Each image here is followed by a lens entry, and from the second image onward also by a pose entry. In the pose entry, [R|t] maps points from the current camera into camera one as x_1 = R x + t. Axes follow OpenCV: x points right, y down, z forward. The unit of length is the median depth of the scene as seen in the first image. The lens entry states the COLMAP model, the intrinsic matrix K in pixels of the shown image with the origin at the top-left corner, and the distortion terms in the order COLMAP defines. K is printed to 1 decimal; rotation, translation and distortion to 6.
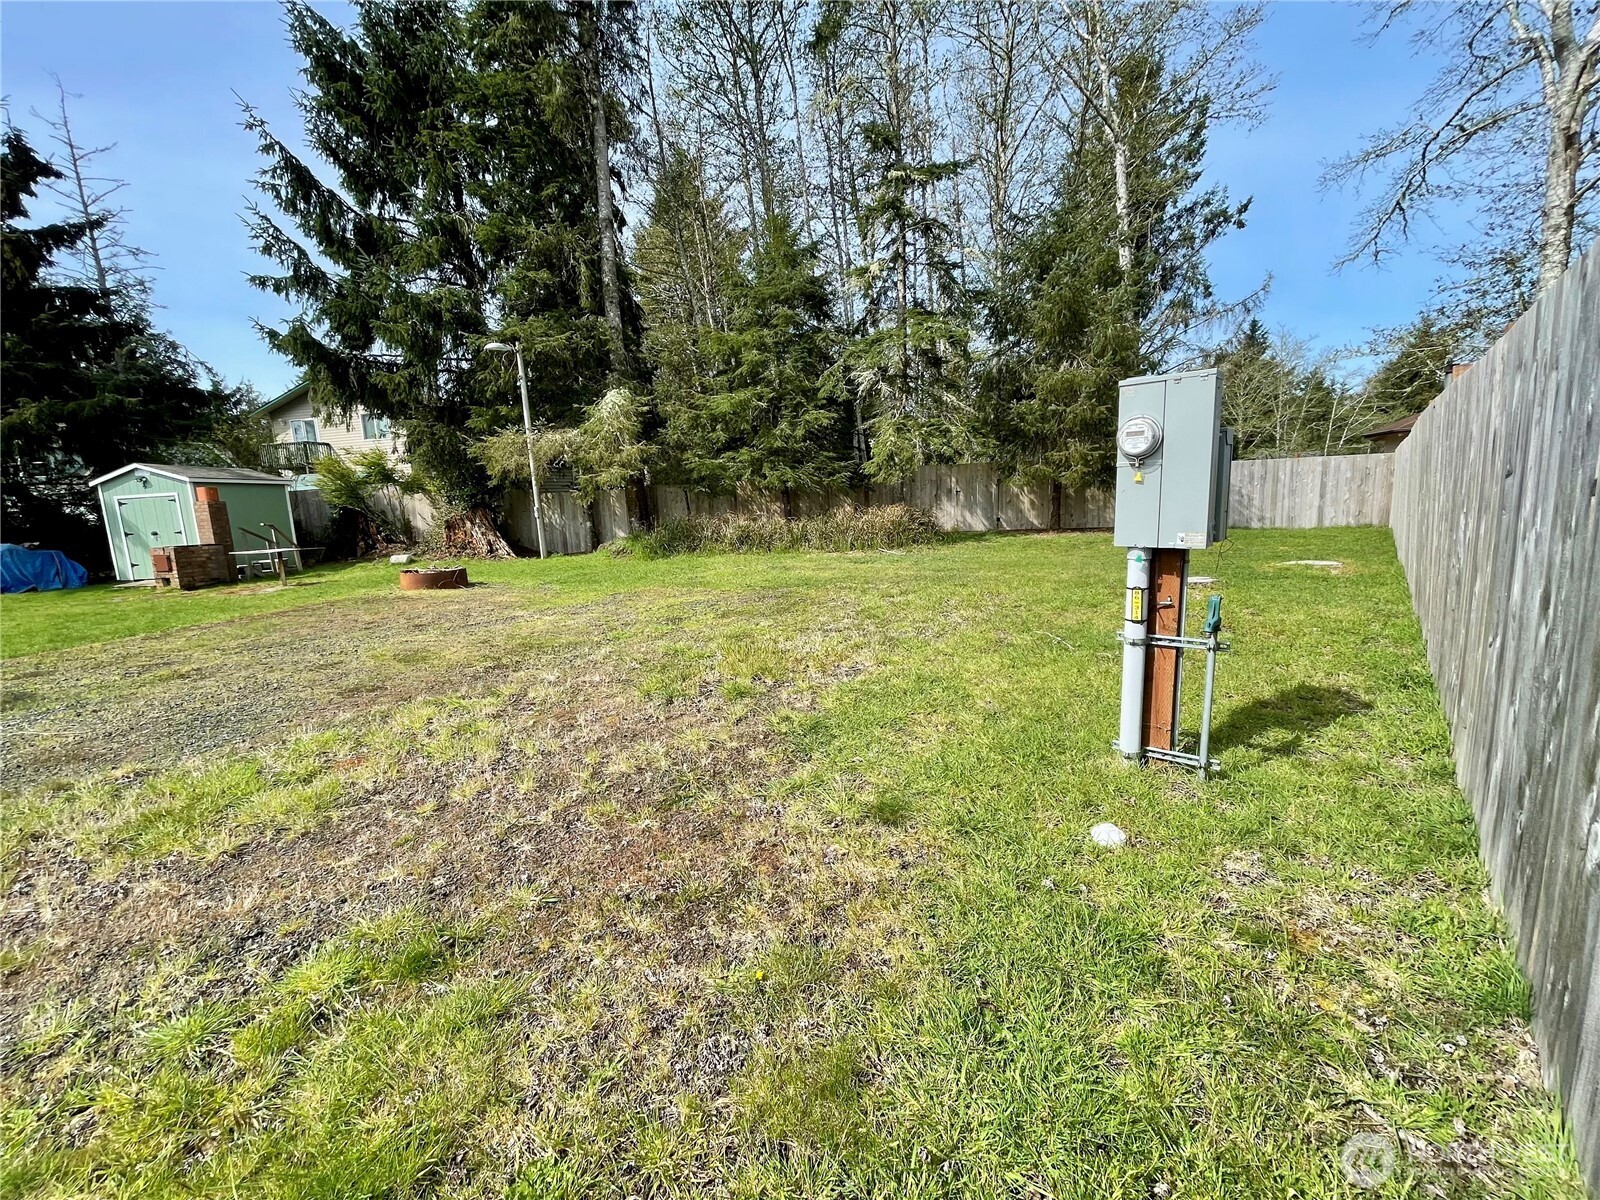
lens RADIAL K [[647.3, 0, 801.3], [0, 647.3, 596.8], [0, 0, 1]] dist [-0.006962, 0.000157]
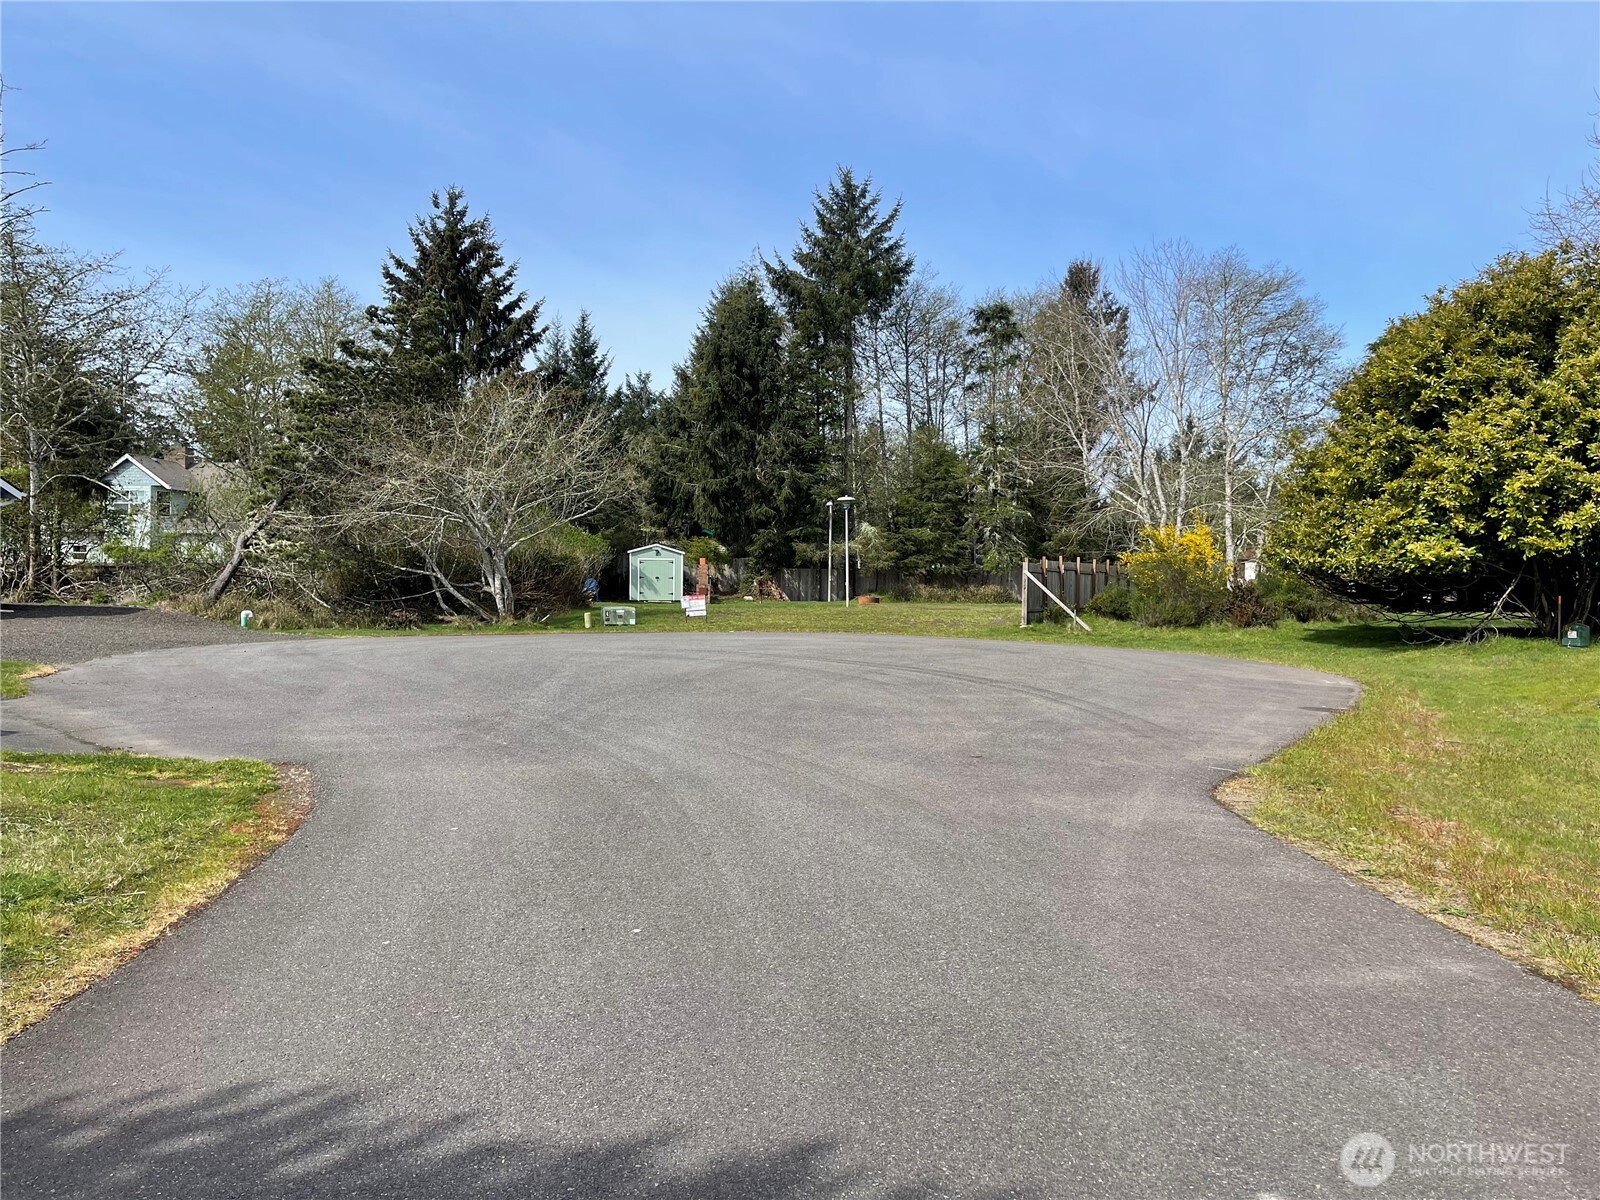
lens RADIAL K [[1210.7, 0, 804.1], [0, 1210.7, 597.7], [0, 0, 1]] dist [0.060116, -0.087472]
pose [[0.963880, 0.052207, 0.261170, -1.751317], [-0.013972, 0.989162, -0.146164, 0.575951], [-0.265971, 0.137236, 0.954162, -3.087239]]
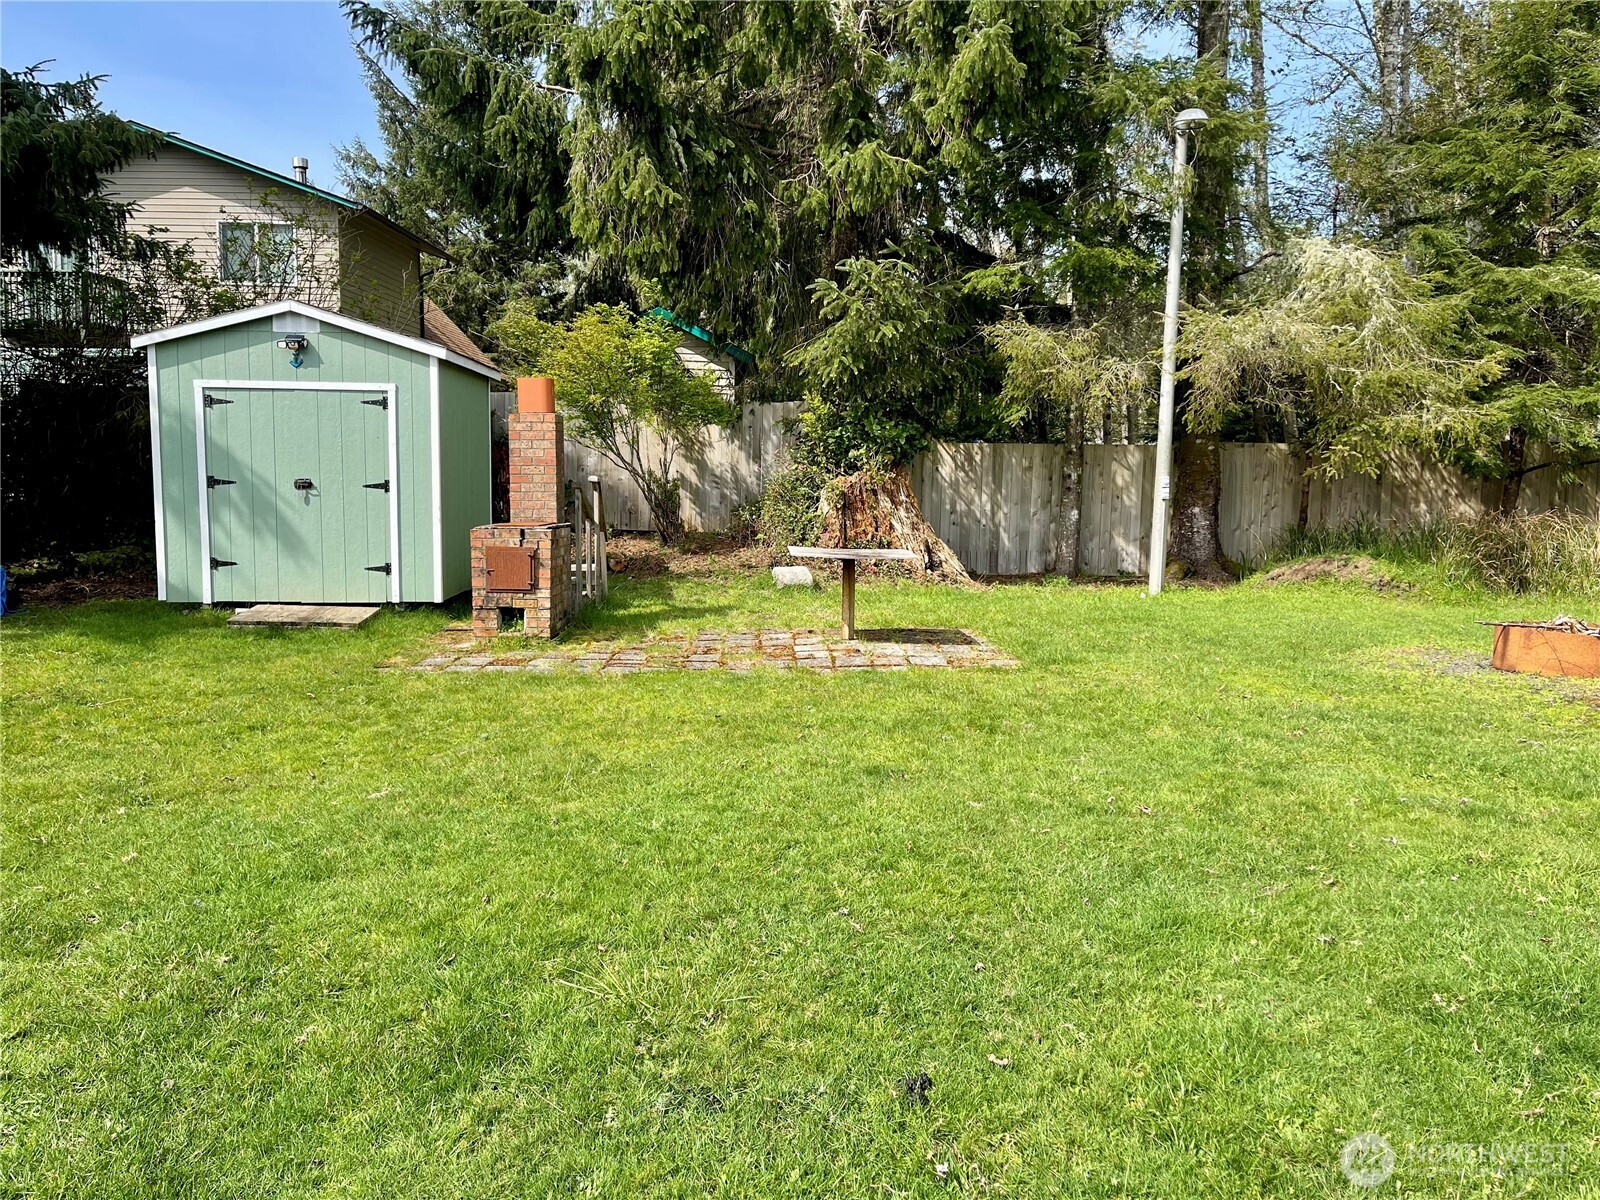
lens RADIAL K [[1210.7, 0, 808.2], [0, 1210.7, 589.3], [0, 0, 1]] dist [0.060116, -0.087472]
pose [[0.979649, 0.040529, 0.196584, -0.962308], [-0.029255, 0.997775, -0.059918, -0.002451], [-0.198575, 0.052948, 0.978654, 0.264507]]
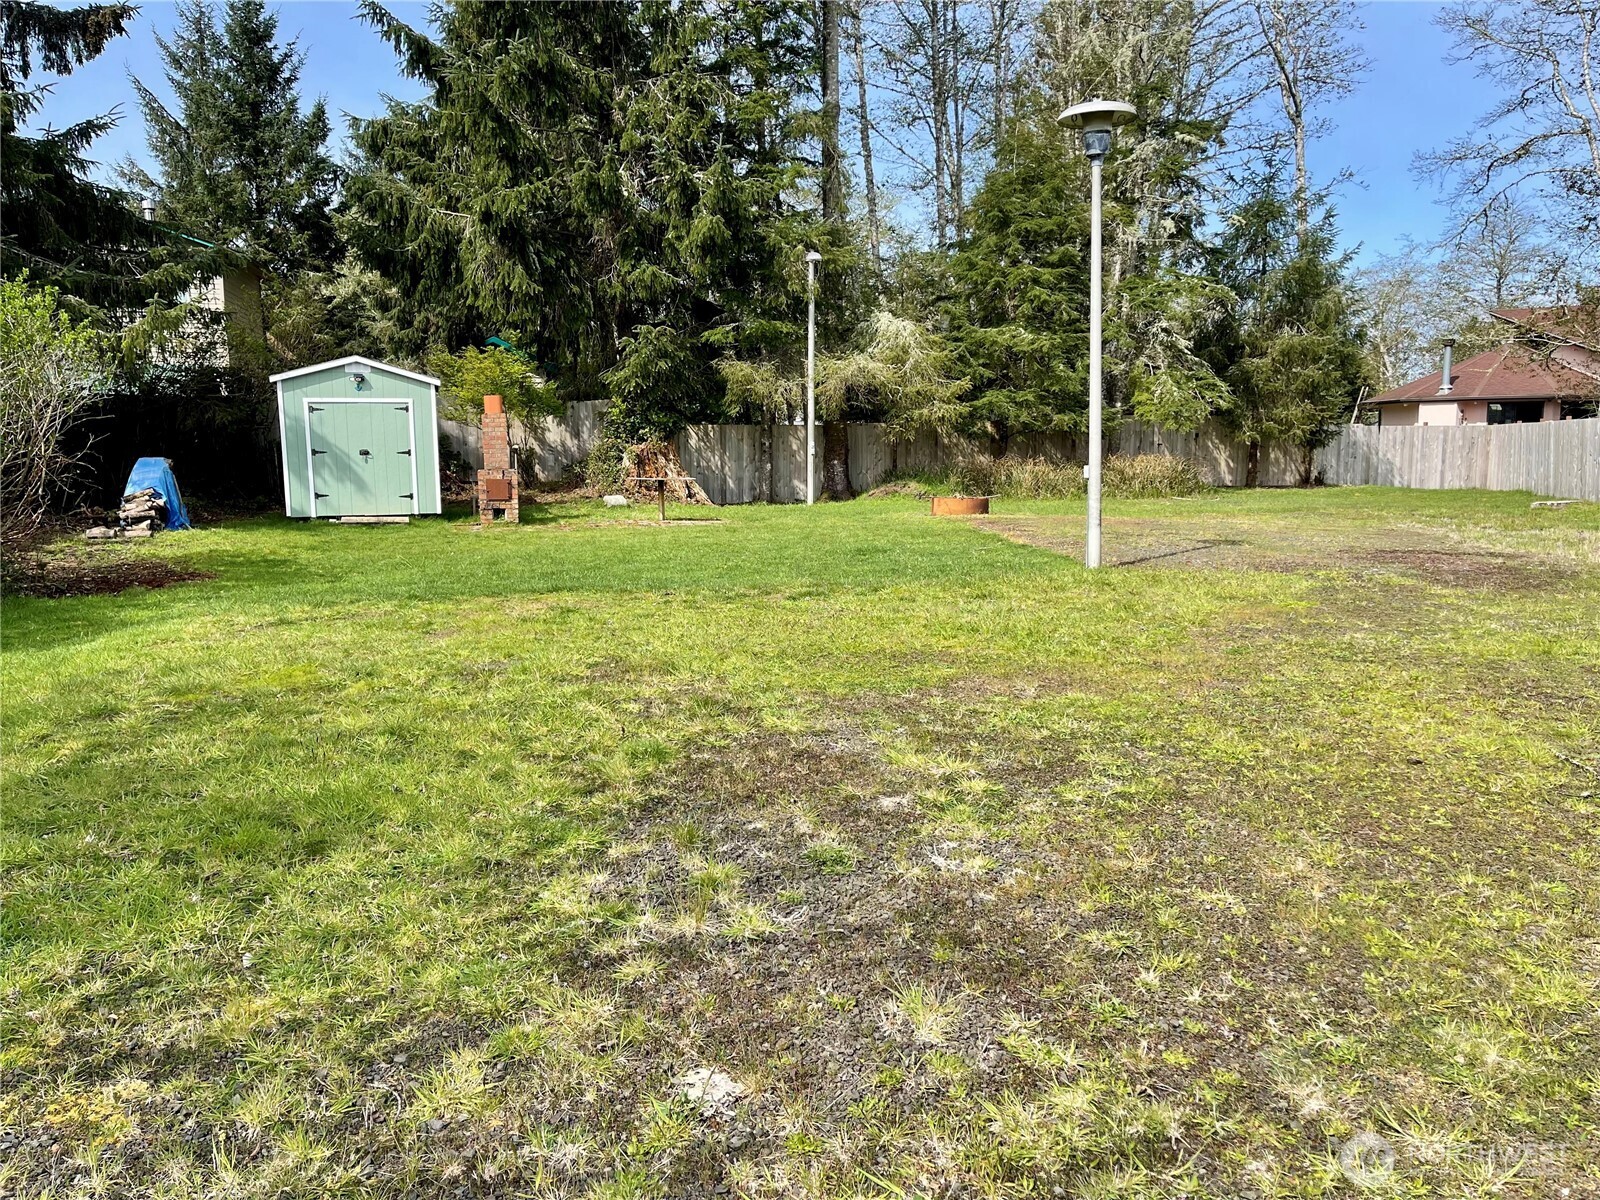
lens RADIAL K [[1210.7, 0, 820.9], [0, 1210.7, 603.6], [0, 0, 1]] dist [0.060116, -0.087472]
pose [[0.904365, -0.013514, 0.426545, -1.274586], [0.029405, 0.999096, -0.030692, 0.144595], [-0.425745, 0.040299, 0.903945, -0.510888]]
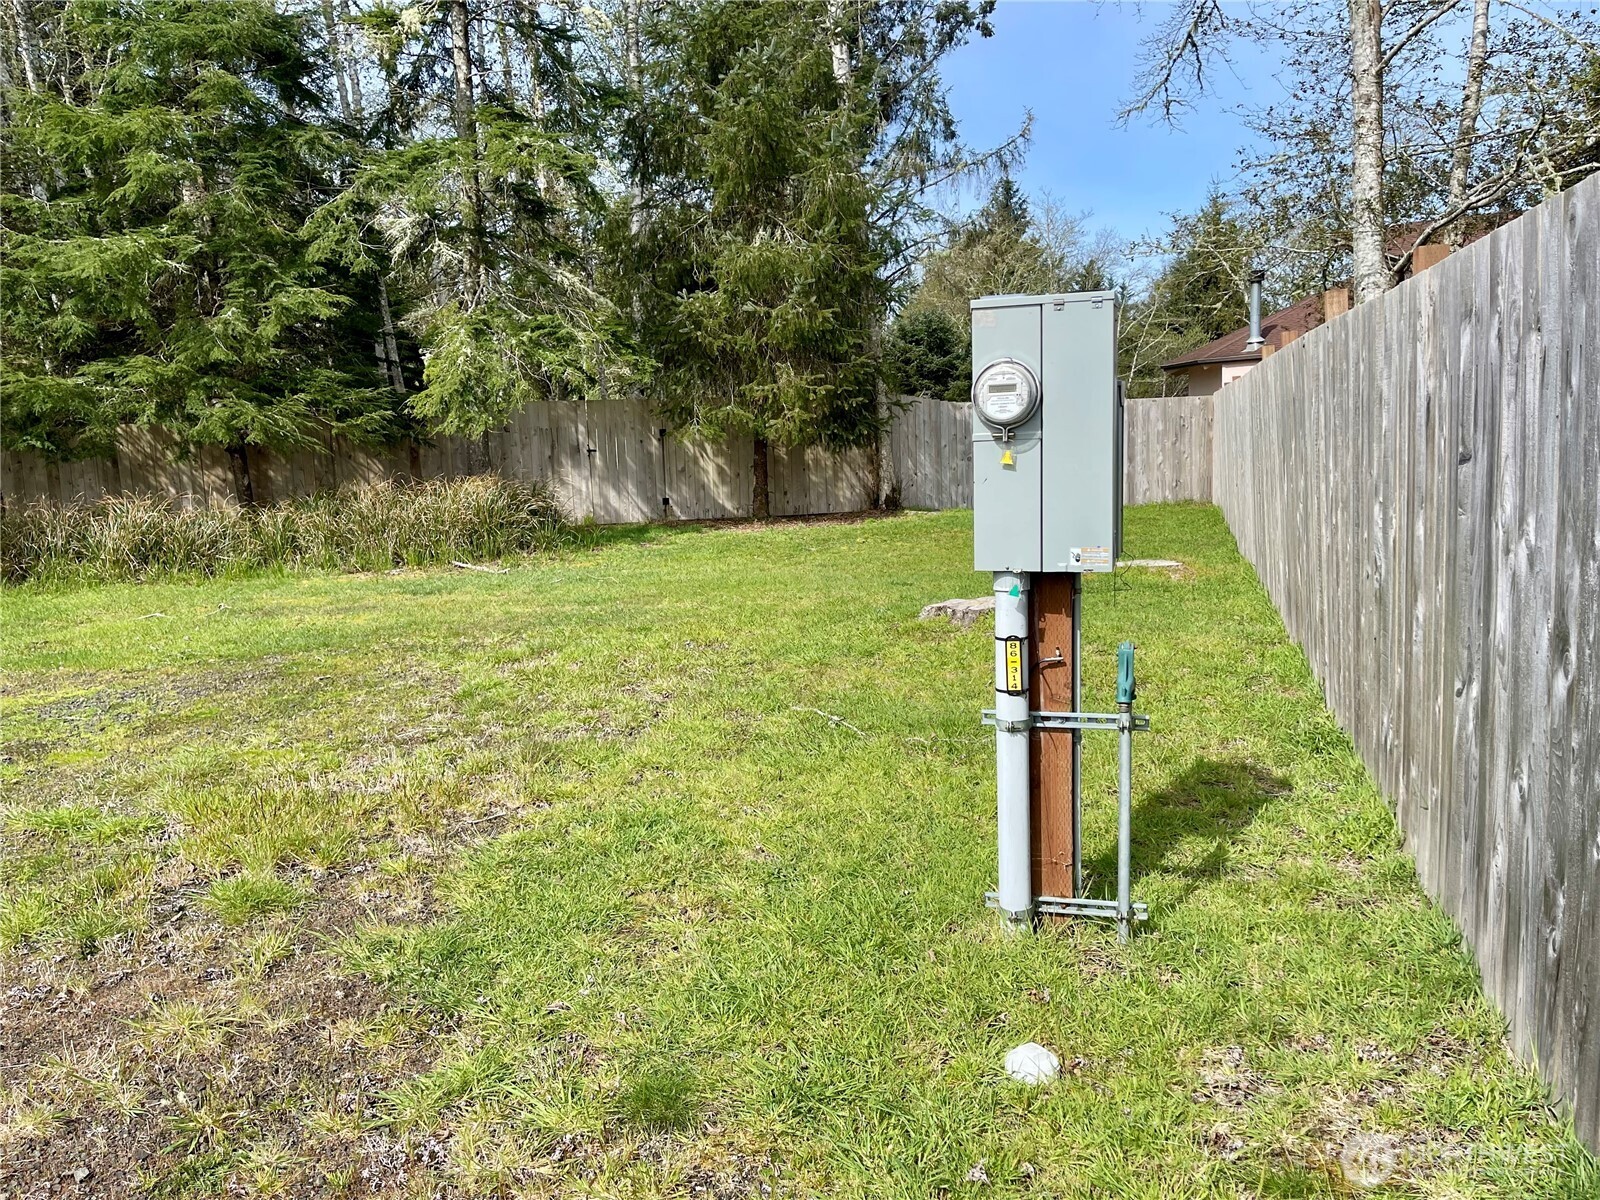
lens RADIAL K [[1210.7, 0, 804.3], [0, 1210.7, 591.0], [0, 0, 1]] dist [0.060116, -0.087472]
pose [[0.907059, -0.045144, 0.418575, -0.034762], [0.061815, 0.997740, -0.026345, -0.010130], [-0.416440, 0.049770, 0.907800, 0.010143]]
